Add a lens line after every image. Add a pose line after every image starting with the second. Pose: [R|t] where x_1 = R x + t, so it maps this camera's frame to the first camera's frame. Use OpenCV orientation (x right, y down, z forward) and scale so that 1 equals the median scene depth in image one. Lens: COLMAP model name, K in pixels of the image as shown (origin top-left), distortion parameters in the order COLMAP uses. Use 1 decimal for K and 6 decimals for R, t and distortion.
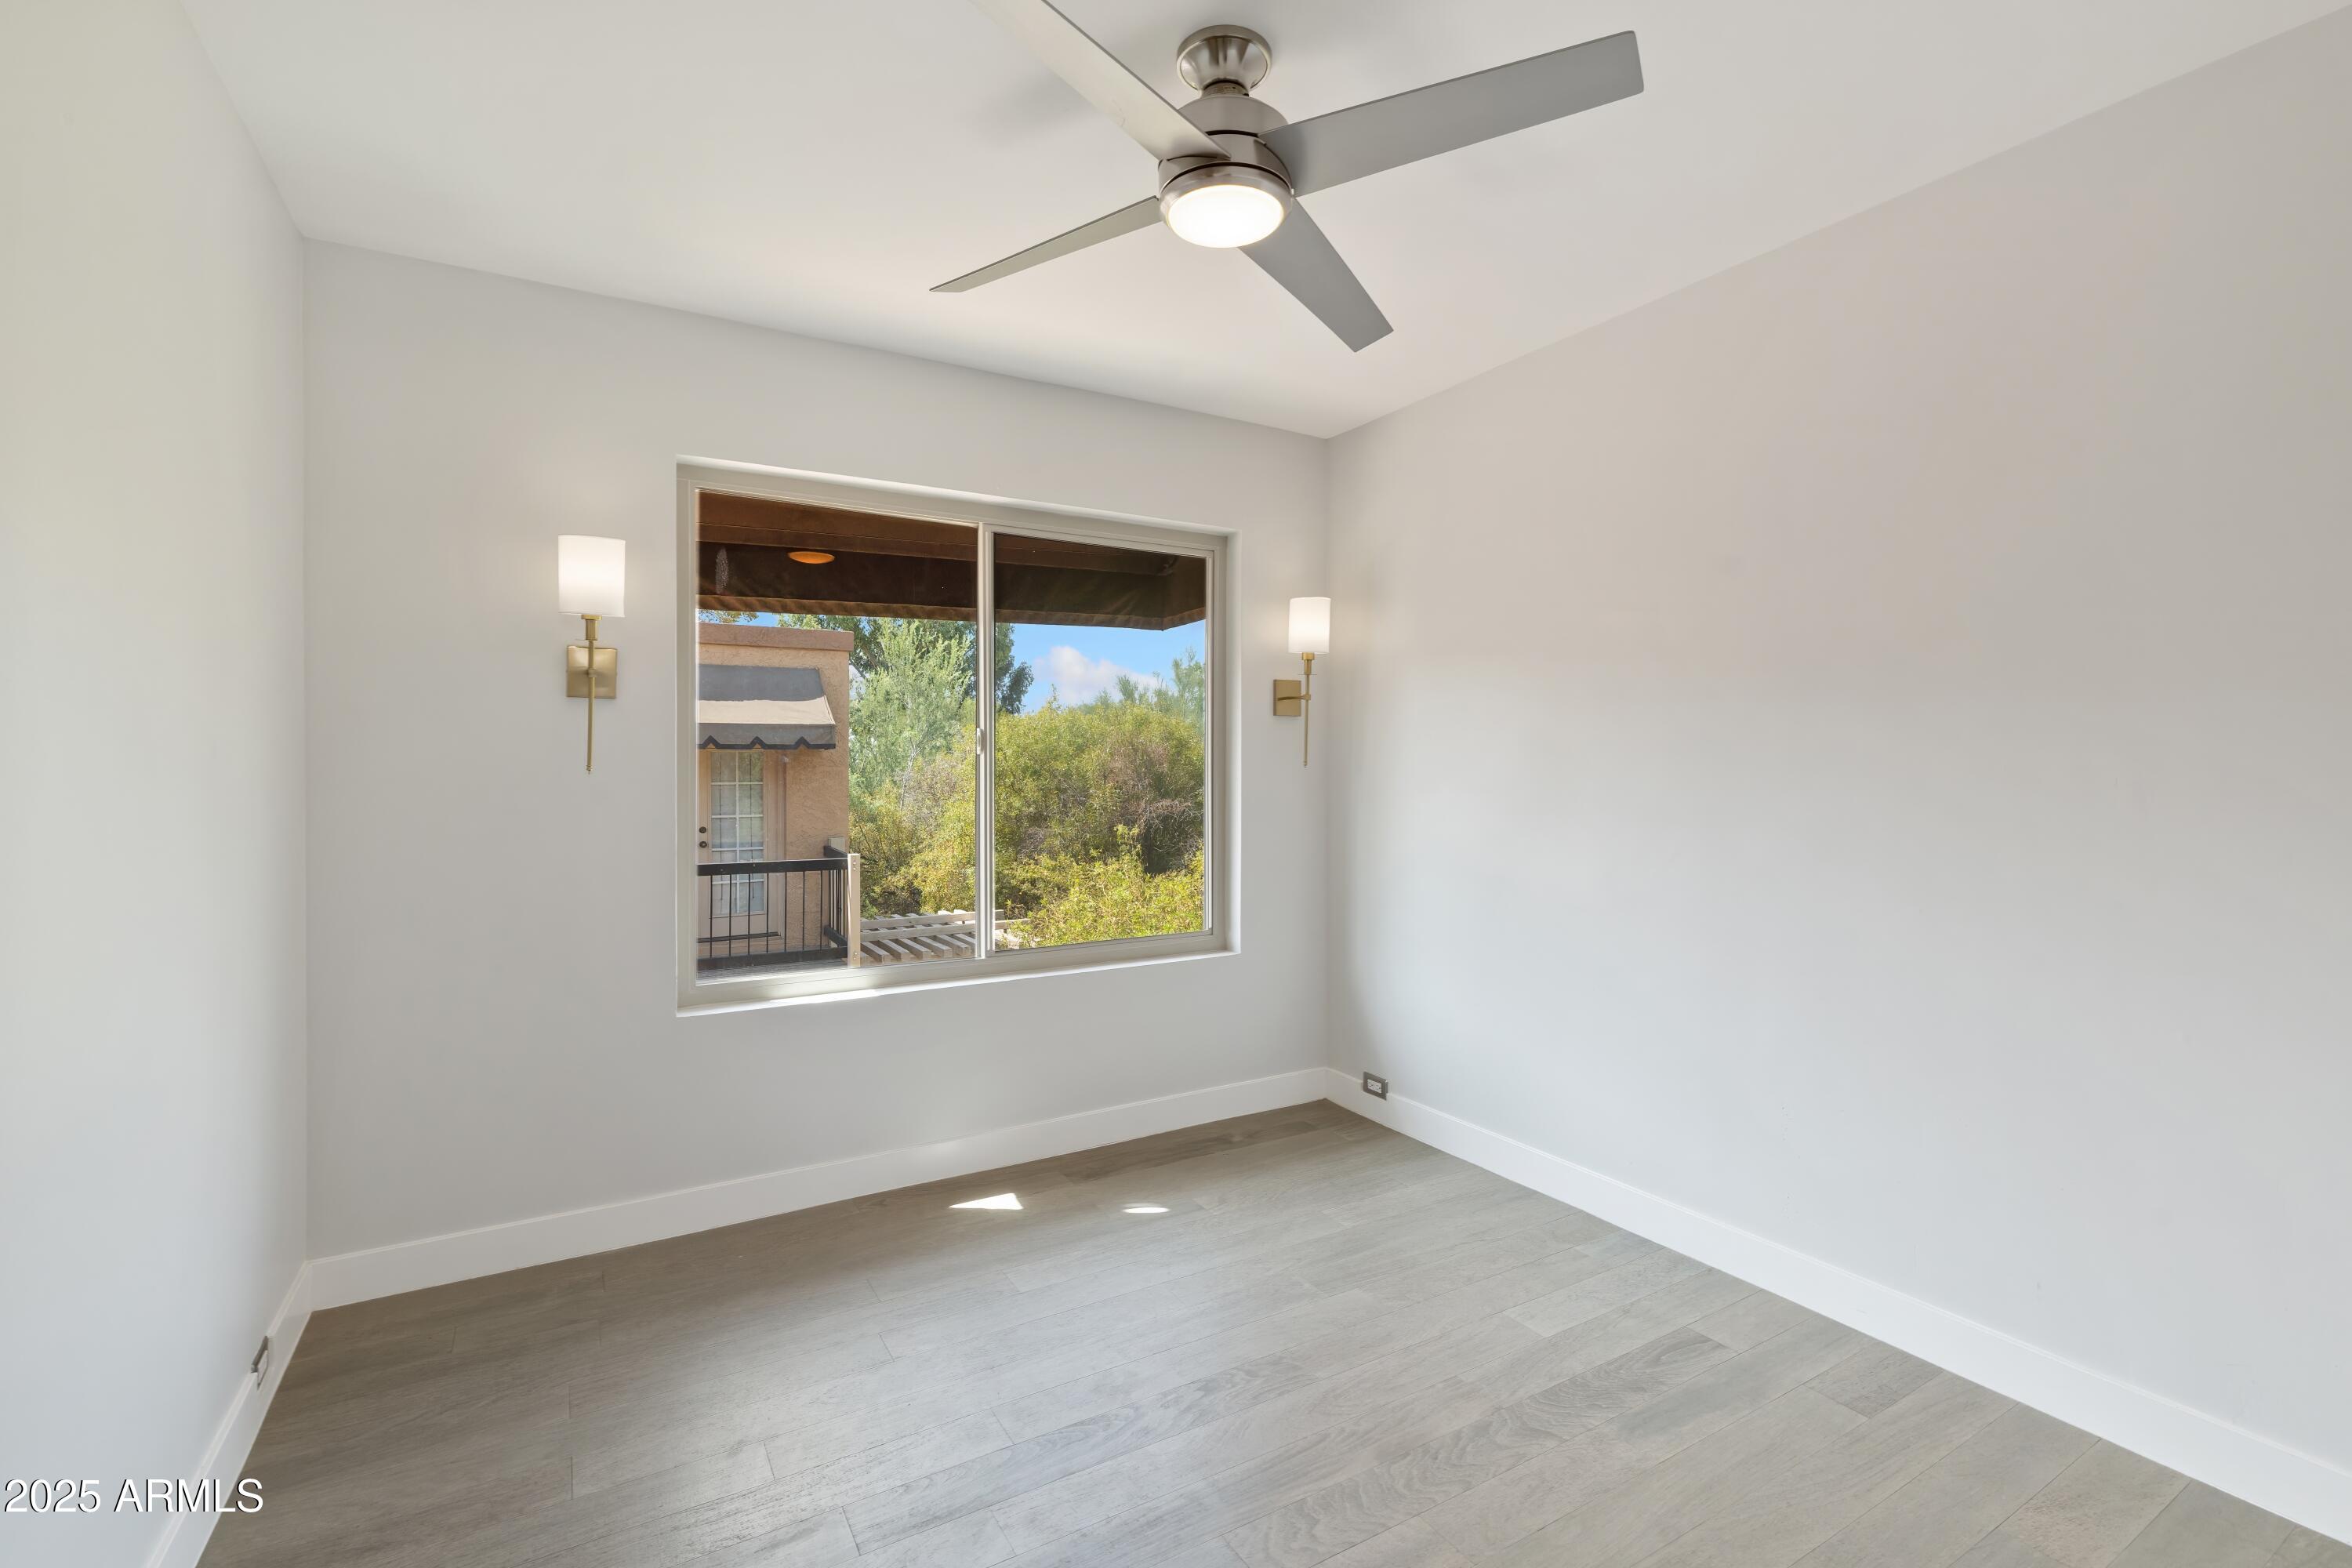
lens RADIAL K [[1074.4, 0, 1176.0], [0, 1074.4, 784.0], [0, 0, 1]] dist [0.000179, 0.000167]
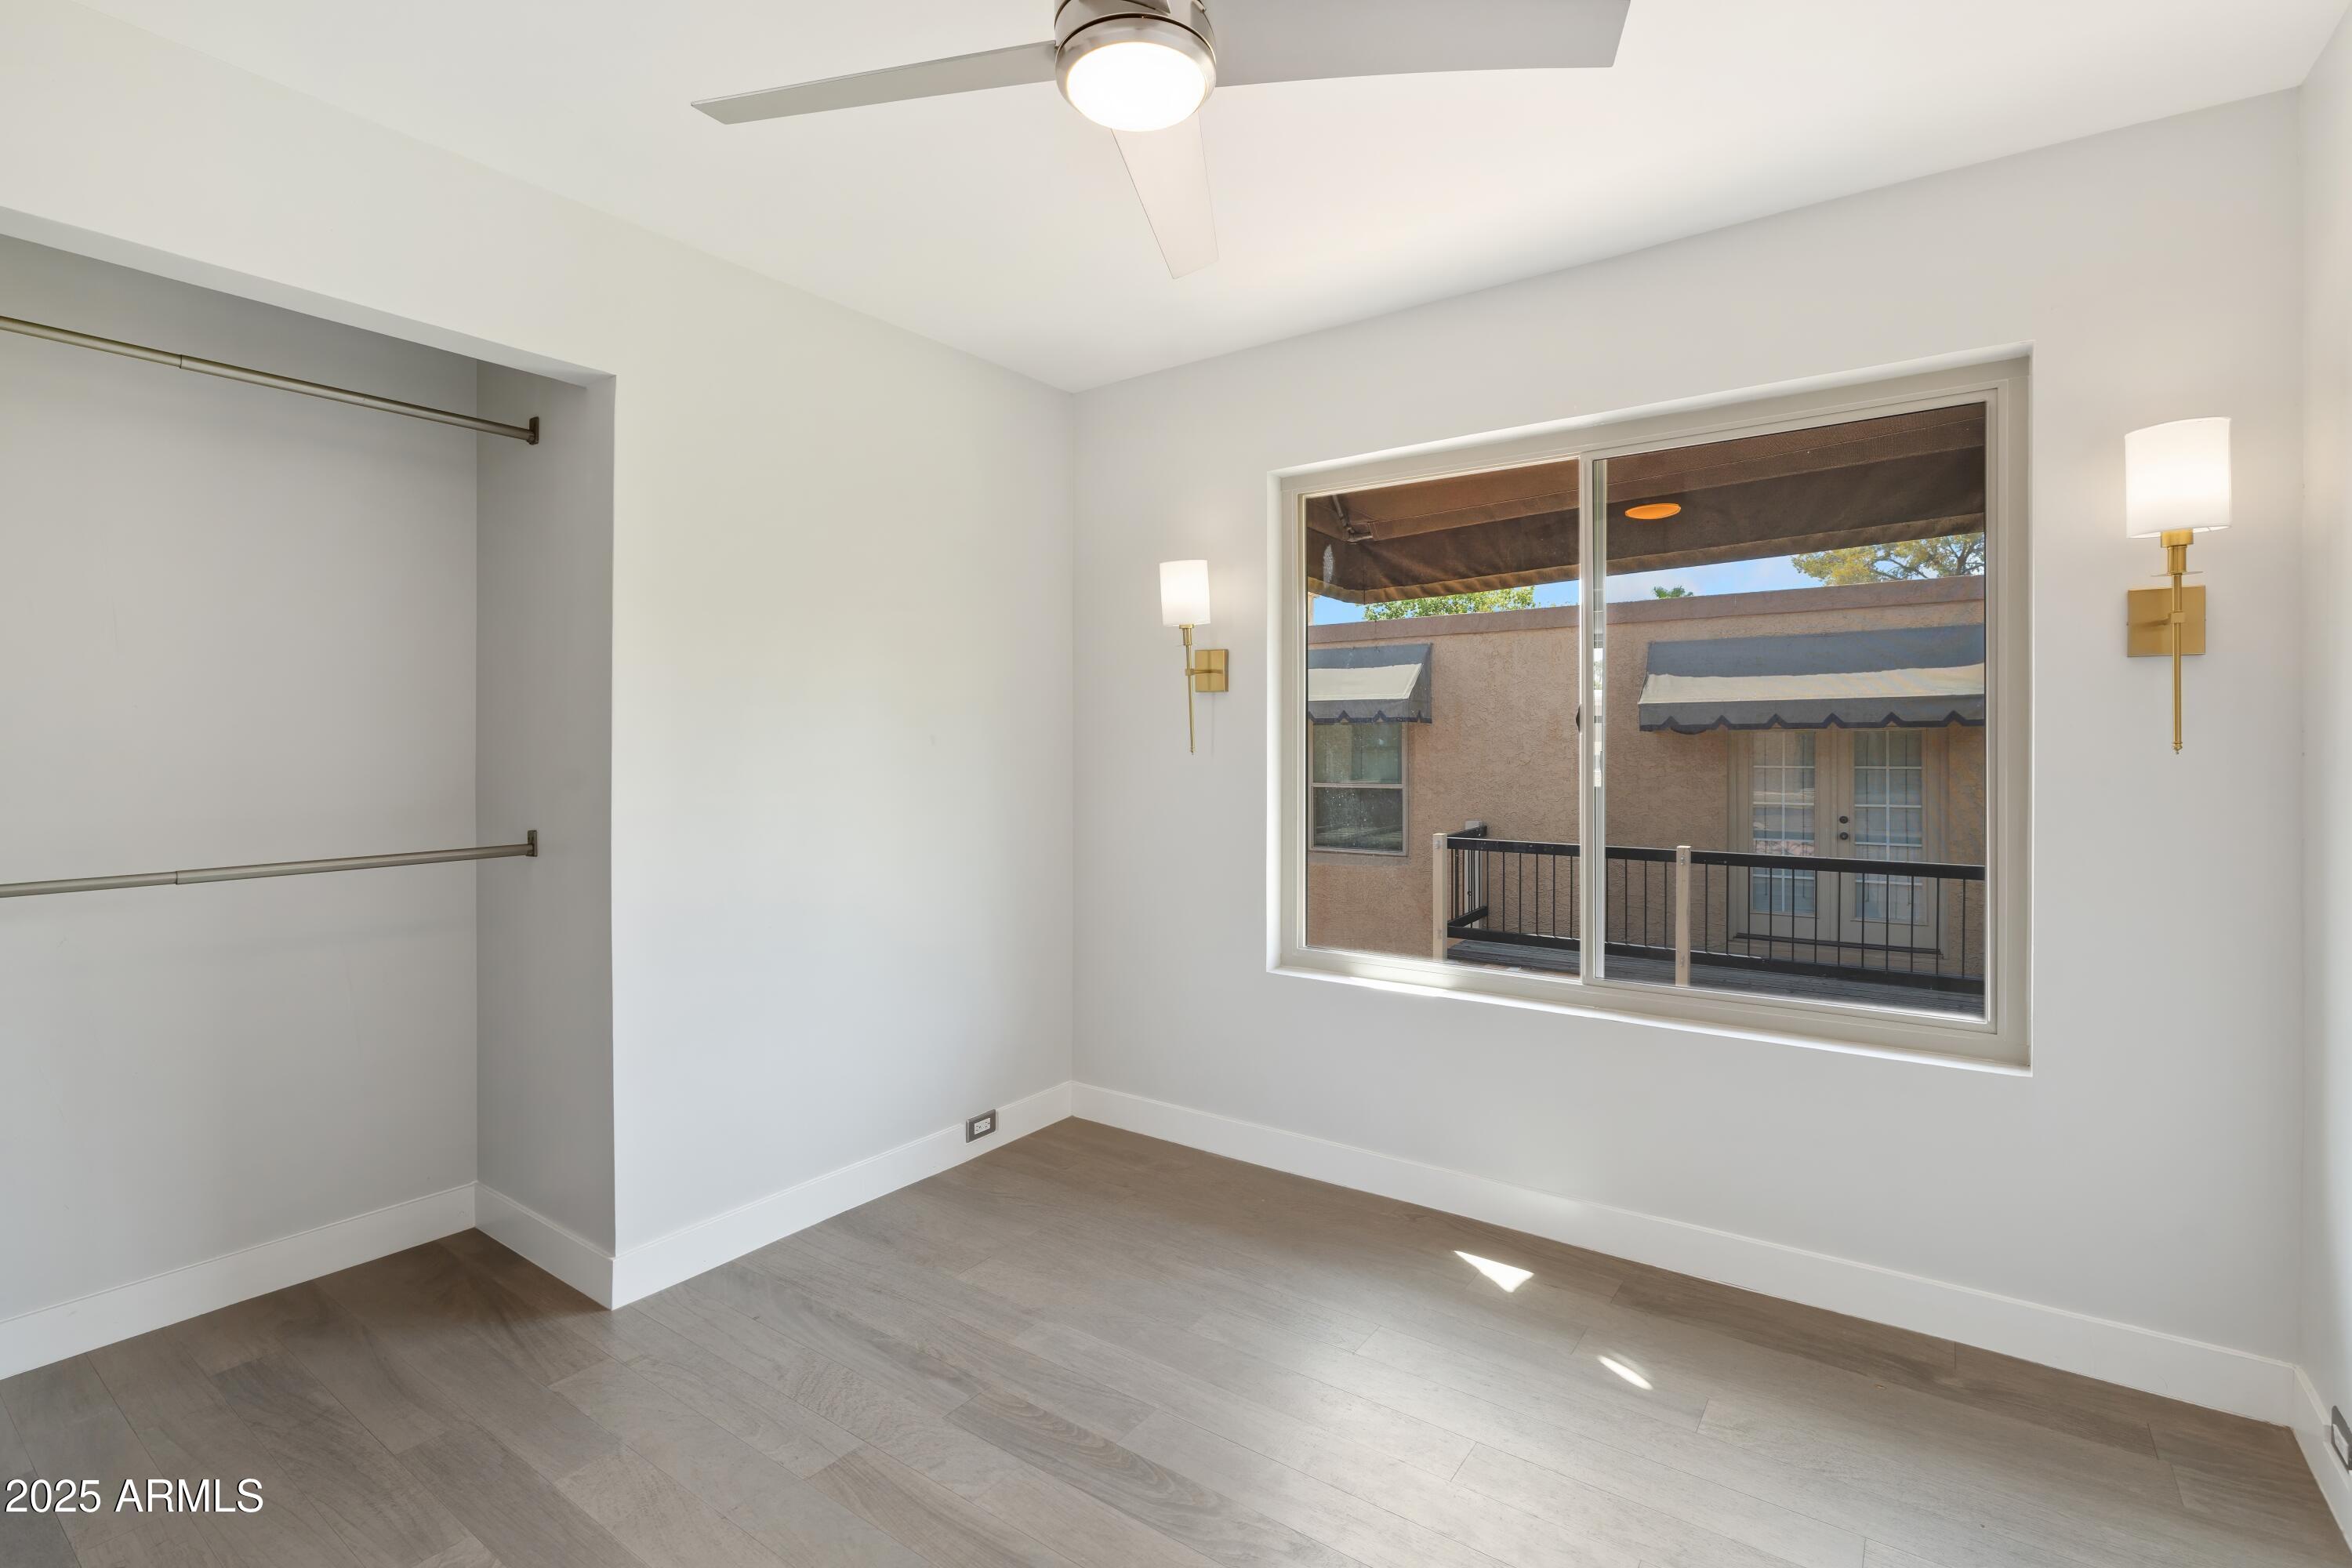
lens RADIAL K [[1090.0, 0, 1175.6], [0, 1090.0, 753.0], [0, 0, 1]] dist [-0.001657, -0.000087]
pose [[0.392087, 0.006895, -0.919902, 0.439920], [-0.016306, 0.999867, 0.000544, -0.008835], [0.919783, 0.014787, 0.392148, 0.370499]]
